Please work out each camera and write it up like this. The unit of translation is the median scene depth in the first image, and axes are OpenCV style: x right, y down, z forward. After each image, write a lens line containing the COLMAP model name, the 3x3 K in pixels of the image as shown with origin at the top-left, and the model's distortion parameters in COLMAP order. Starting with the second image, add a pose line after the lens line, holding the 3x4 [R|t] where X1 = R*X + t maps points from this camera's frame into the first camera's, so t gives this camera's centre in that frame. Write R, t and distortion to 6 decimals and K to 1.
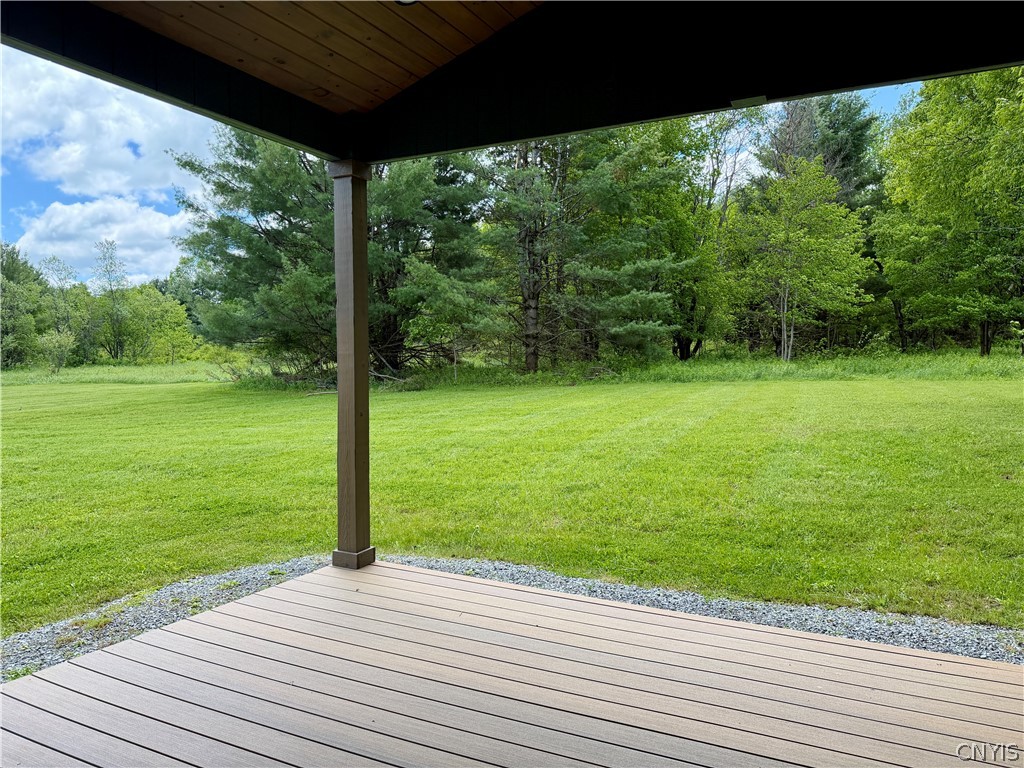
lens RADIAL K [[718.4, 0, 512.2], [0, 718.4, 391.3], [0, 0, 1]] dist [0.064465, -0.079416]
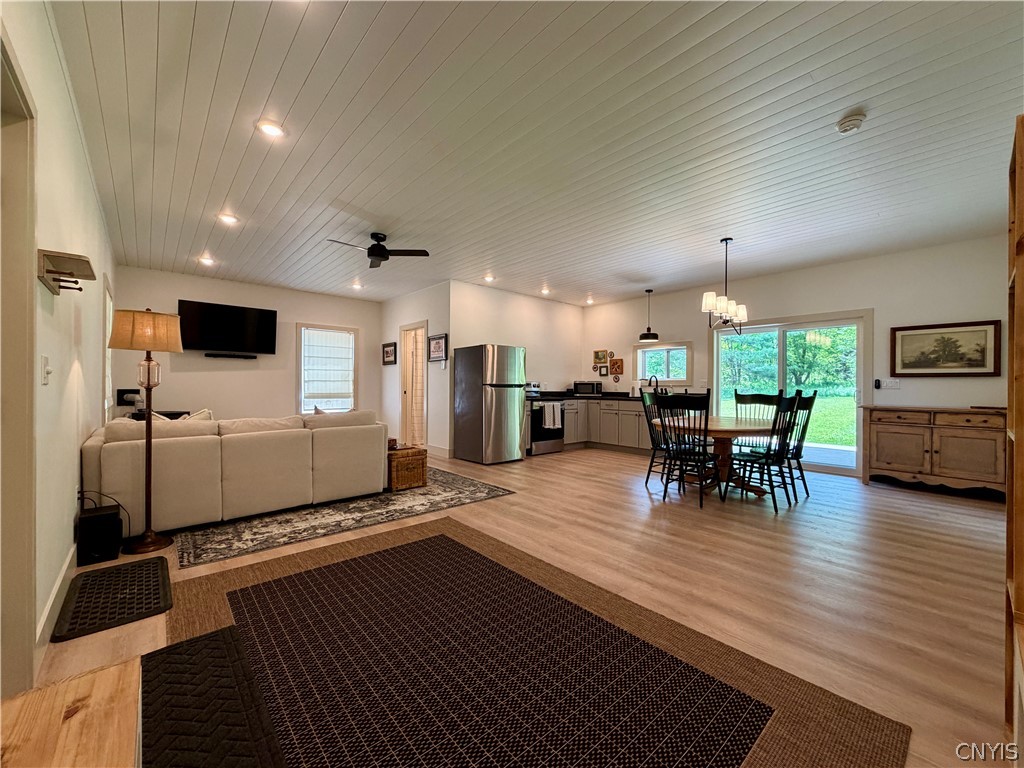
lens RADIAL K [[410.3, 0, 512.0], [0, 410.3, 386.9], [0, 0, 1]] dist [-0.000585, 0.001362]
pose [[0.931016, 0.012527, -0.364763, -0.192889], [-0.025391, 0.999212, -0.030493, 0.041353], [0.364094, 0.037651, 0.930601, -0.790864]]
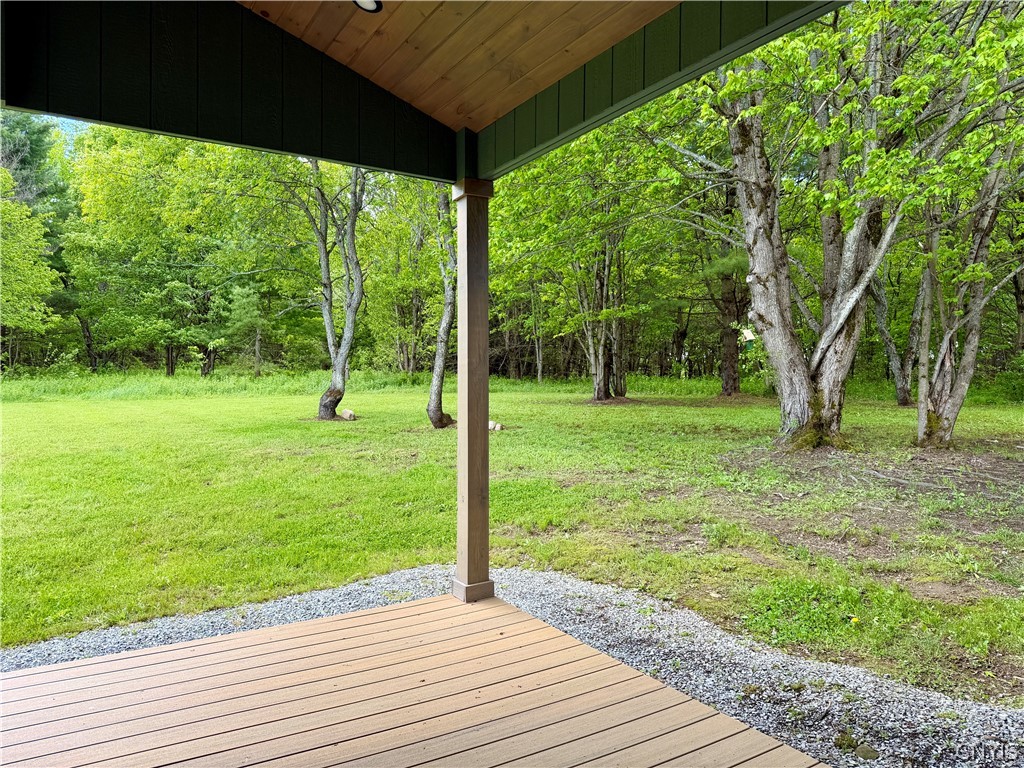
lens RADIAL K [[718.4, 0, 511.9], [0, 718.4, 389.4], [0, 0, 1]] dist [0.064465, -0.079416]
pose [[0.523317, -0.005018, 0.852123, -0.032900], [0.030506, 0.999452, -0.012849, -0.000835], [-0.851592, 0.032719, 0.523183, -0.010059]]
